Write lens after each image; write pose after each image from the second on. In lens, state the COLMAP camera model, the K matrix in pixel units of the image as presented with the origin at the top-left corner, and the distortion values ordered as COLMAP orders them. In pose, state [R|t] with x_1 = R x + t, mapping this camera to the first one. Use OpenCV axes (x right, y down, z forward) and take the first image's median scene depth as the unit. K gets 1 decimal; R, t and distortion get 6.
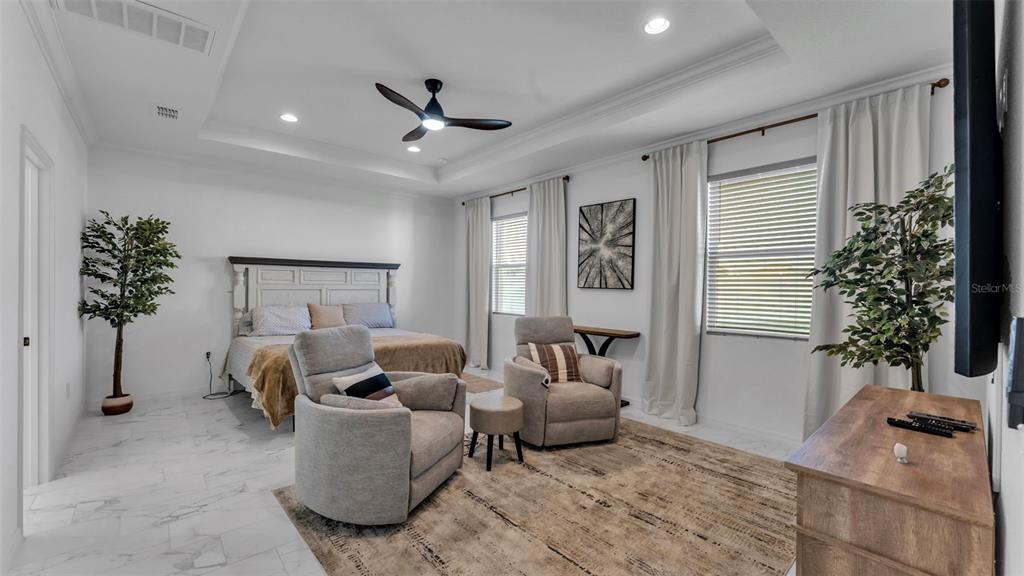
lens RADIAL K [[408.4, 0, 509.7], [0, 408.4, 287.0], [0, 0, 1]] dist [-0.000997, -0.000295]
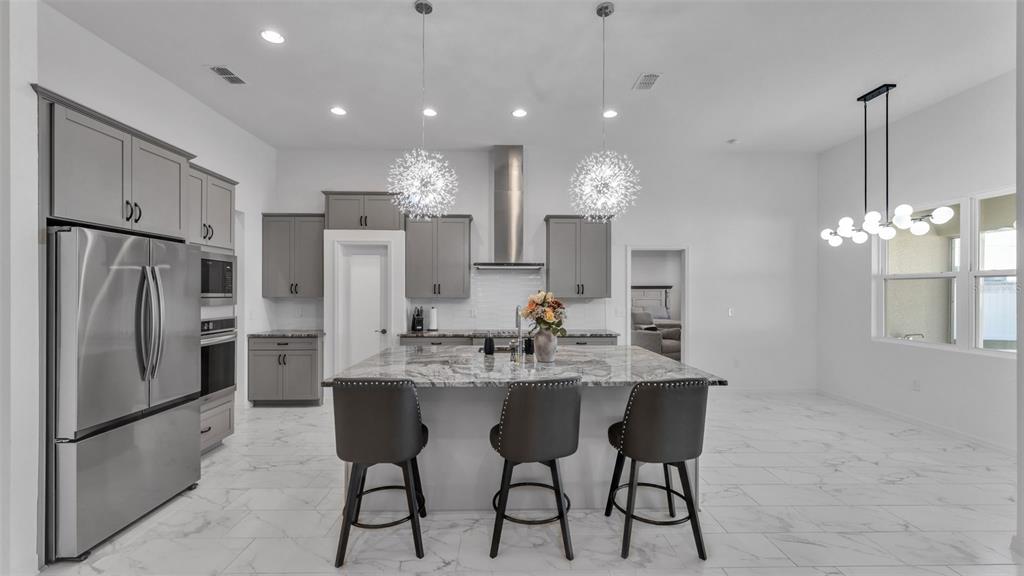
lens RADIAL K [[410.1, 0, 510.4], [0, 410.1, 291.3], [0, 0, 1]] dist [-0.001468, -0.000100]
pose [[0.765180, -0.010498, -0.643731, 0.483012], [0.002595, 0.999909, -0.013221, -0.010668], [0.643811, 0.008446, 0.765138, -1.191220]]
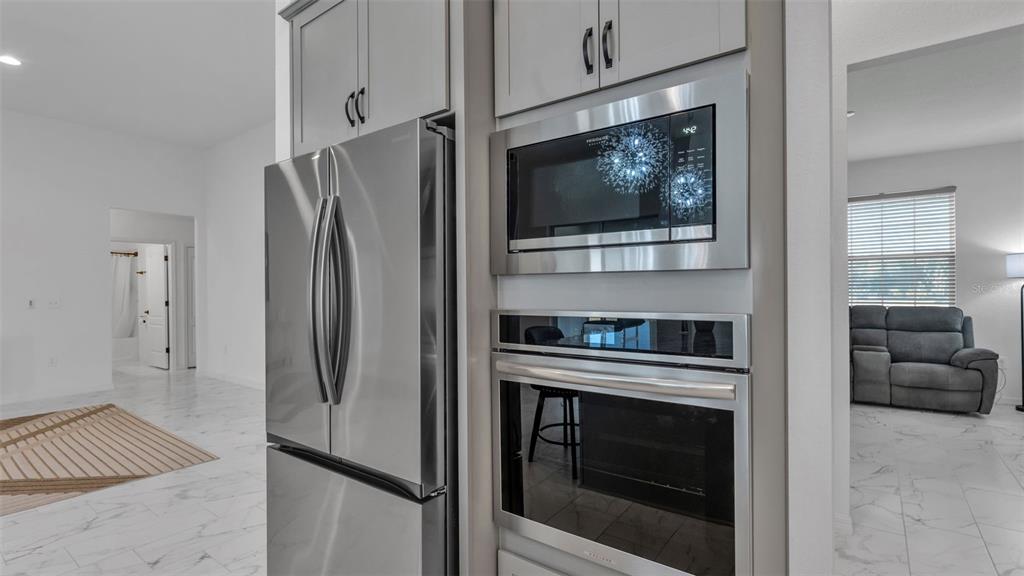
lens RADIAL K [[477.7, 0, 512.0], [0, 477.7, 288.0], [0, 0, 1]] dist [-0.001441, -0.000460]
pose [[-0.981948, -0.003003, -0.189129, -0.275716], [-0.003343, 0.999993, 0.001479, 0.012518], [0.189123, 0.002084, -0.981951, -0.727661]]
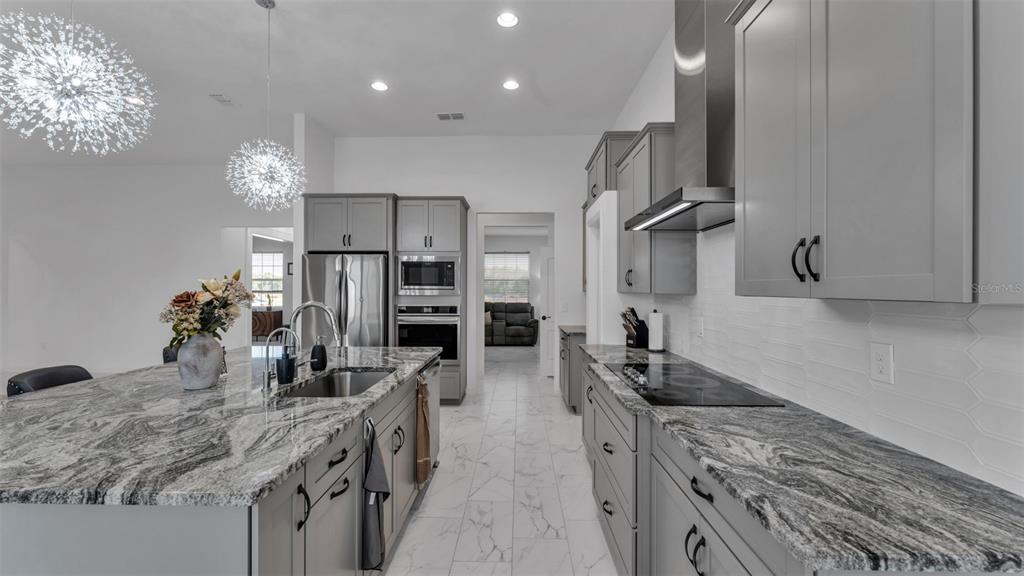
lens RADIAL K [[408.4, 0, 509.7], [0, 408.4, 287.0], [0, 0, 1]] dist [-0.000997, -0.000295]
pose [[-0.685052, -0.014922, -0.728341, 0.201768], [-0.013584, 0.999878, -0.007708, -0.010988], [0.728367, 0.004613, -0.685171, -0.173967]]
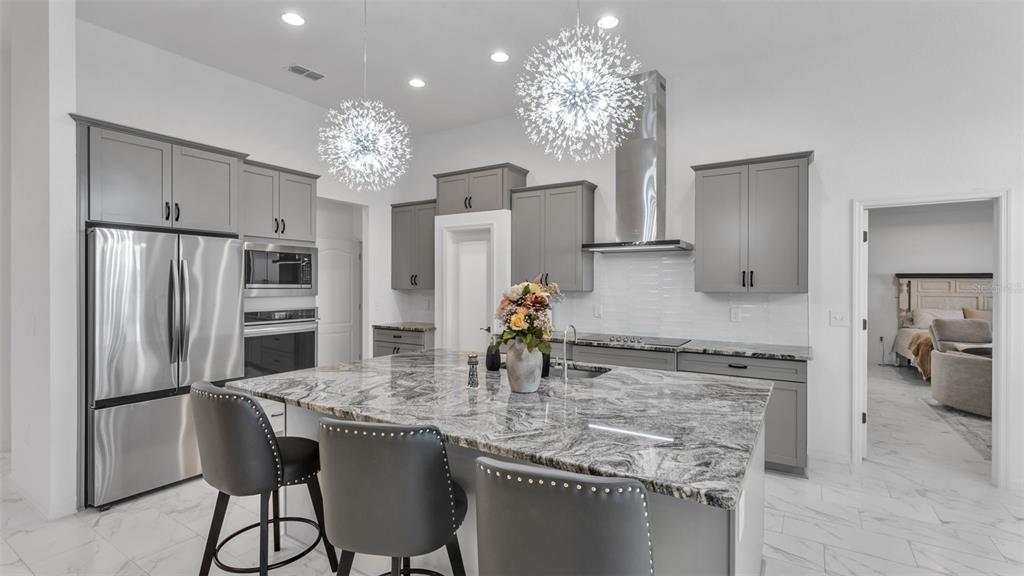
lens RADIAL K [[464.2, 0, 510.6], [0, 464.2, 285.1], [0, 0, 1]] dist [0.000273, -0.000138]
pose [[0.273596, -0.007594, -0.961815, 0.554269], [-0.004898, 0.999945, -0.009288, -0.010828], [0.961832, 0.007252, 0.273543, -0.811765]]
